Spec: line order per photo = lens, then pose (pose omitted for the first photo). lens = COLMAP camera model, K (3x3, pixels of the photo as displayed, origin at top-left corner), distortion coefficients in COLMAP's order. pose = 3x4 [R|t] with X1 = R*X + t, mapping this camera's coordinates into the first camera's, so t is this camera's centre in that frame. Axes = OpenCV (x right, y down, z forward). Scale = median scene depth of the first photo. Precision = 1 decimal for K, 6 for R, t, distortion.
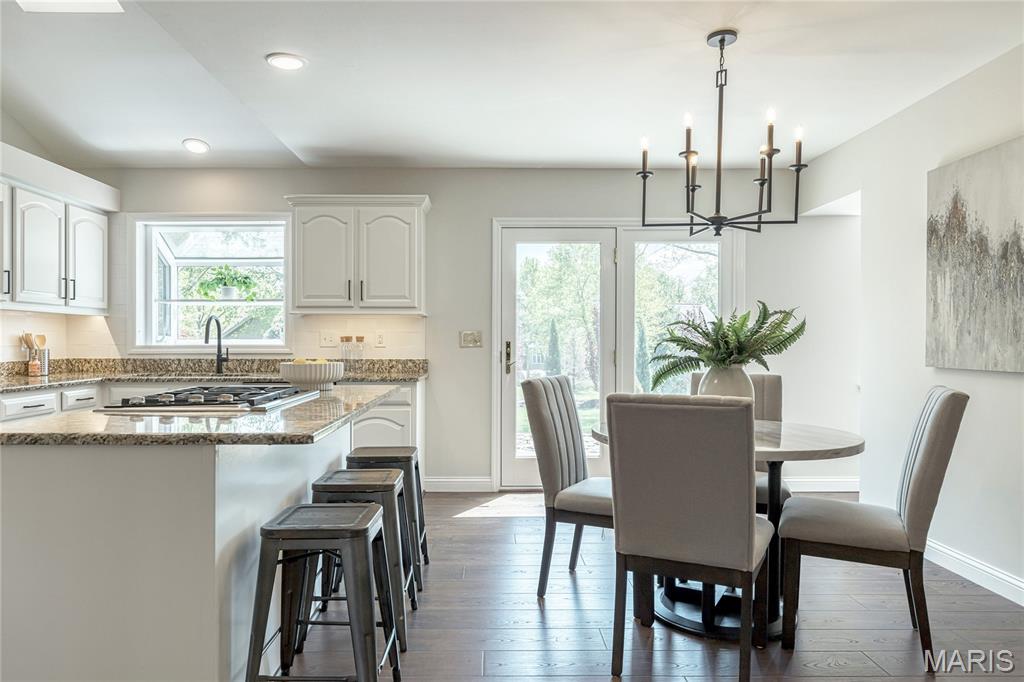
lens RADIAL K [[704.5, 0, 522.8], [0, 704.5, 349.1], [0, 0, 1]] dist [-0.011674, 0.006704]
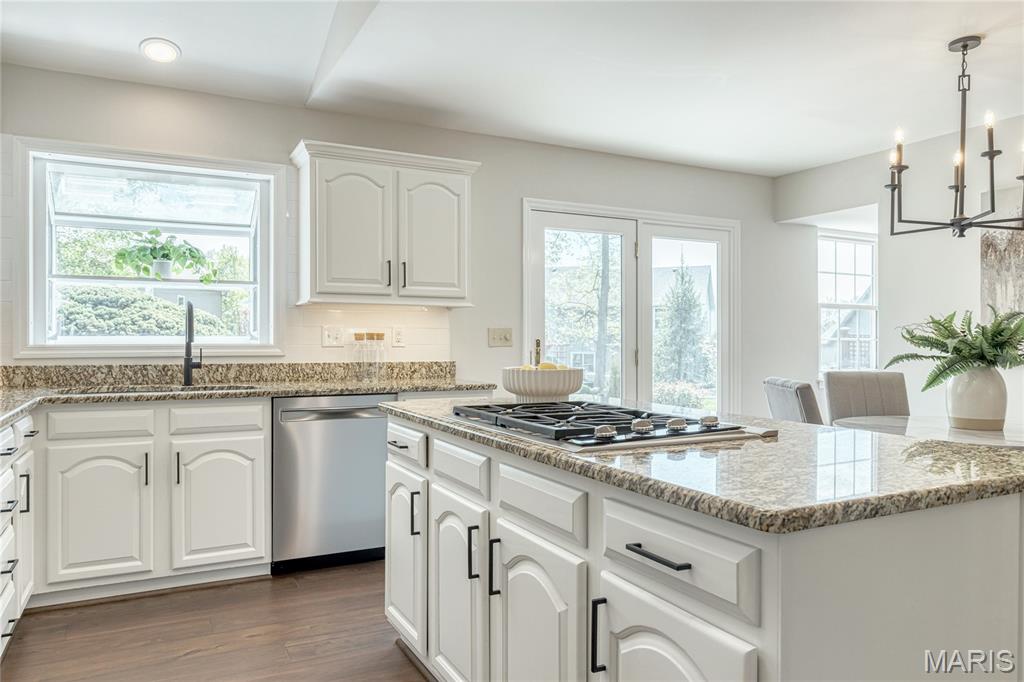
lens RADIAL K [[704.5, 0, 561.7], [0, 704.5, 350.3], [0, 0, 1]] dist [-0.011674, 0.006704]
pose [[0.887633, -0.005658, 0.460516, -0.424312], [0.003937, 0.999981, 0.004698, -0.001728], [-0.460534, -0.002357, 0.887639, 0.216829]]
